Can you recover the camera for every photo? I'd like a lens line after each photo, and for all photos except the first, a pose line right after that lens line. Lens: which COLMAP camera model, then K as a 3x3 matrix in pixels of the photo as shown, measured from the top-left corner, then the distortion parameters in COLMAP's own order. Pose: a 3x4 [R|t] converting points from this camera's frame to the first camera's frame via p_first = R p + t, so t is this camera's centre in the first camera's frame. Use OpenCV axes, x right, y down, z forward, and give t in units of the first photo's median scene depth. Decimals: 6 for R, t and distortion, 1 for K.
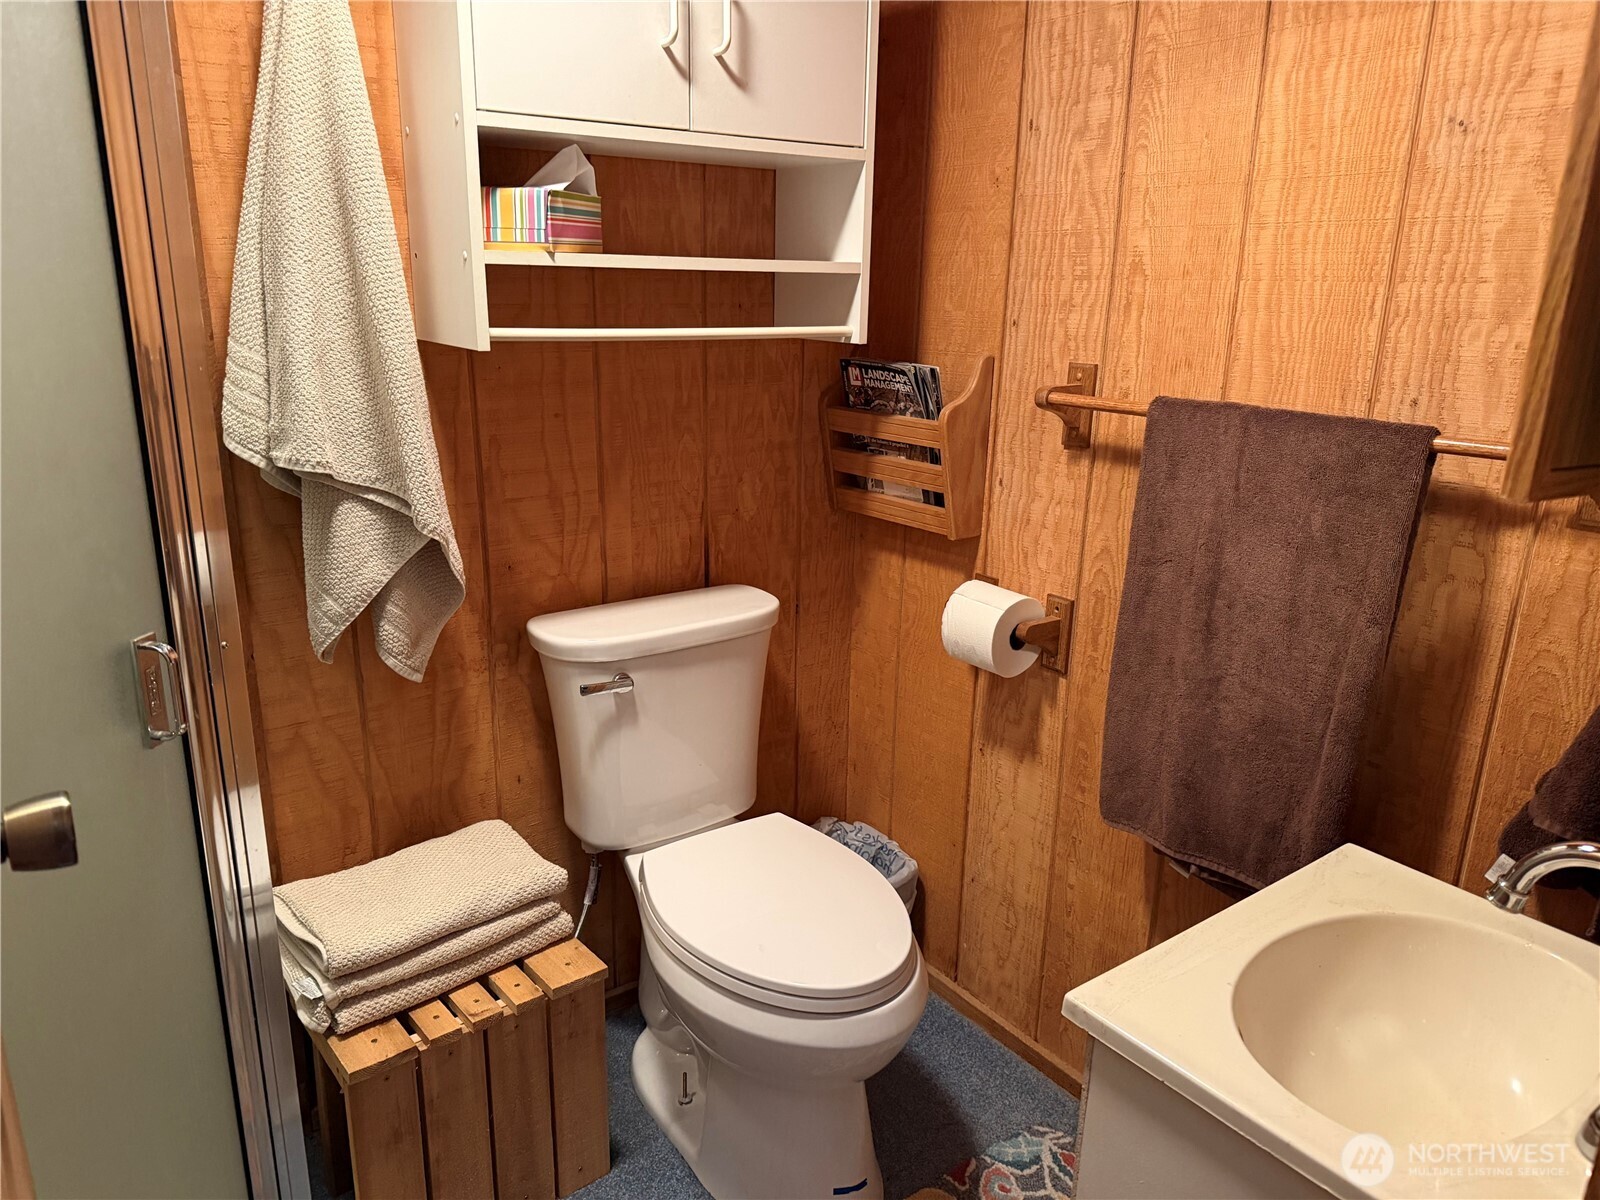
lens RADIAL K [[1117.3, 0, 804.5], [0, 1117.3, 611.0], [0, 0, 1]] dist [0.062619, -0.093011]
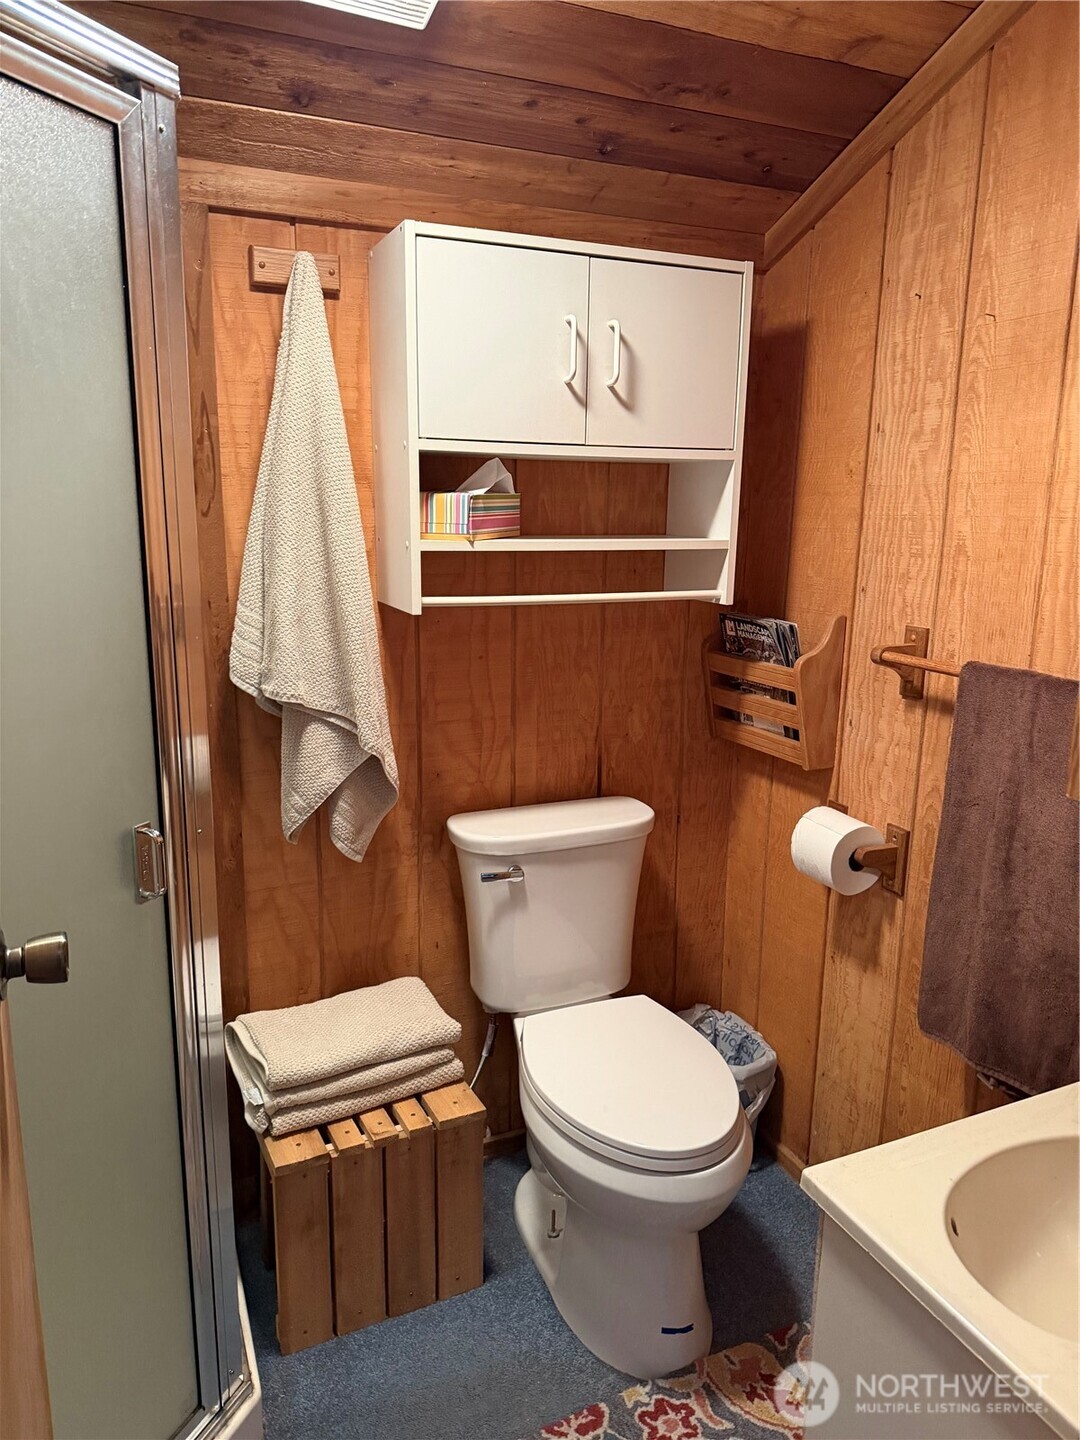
lens RADIAL K [[1005.6, 0, 550.4], [0, 1005.6, 725.7], [0, 0, 1]] dist [0.062619, -0.093011]
pose [[0.977446, 0.042422, -0.206880, 0.100475], [-0.058217, 0.995786, -0.070862, -0.023134], [0.203002, 0.081308, 0.975797, -0.089261]]
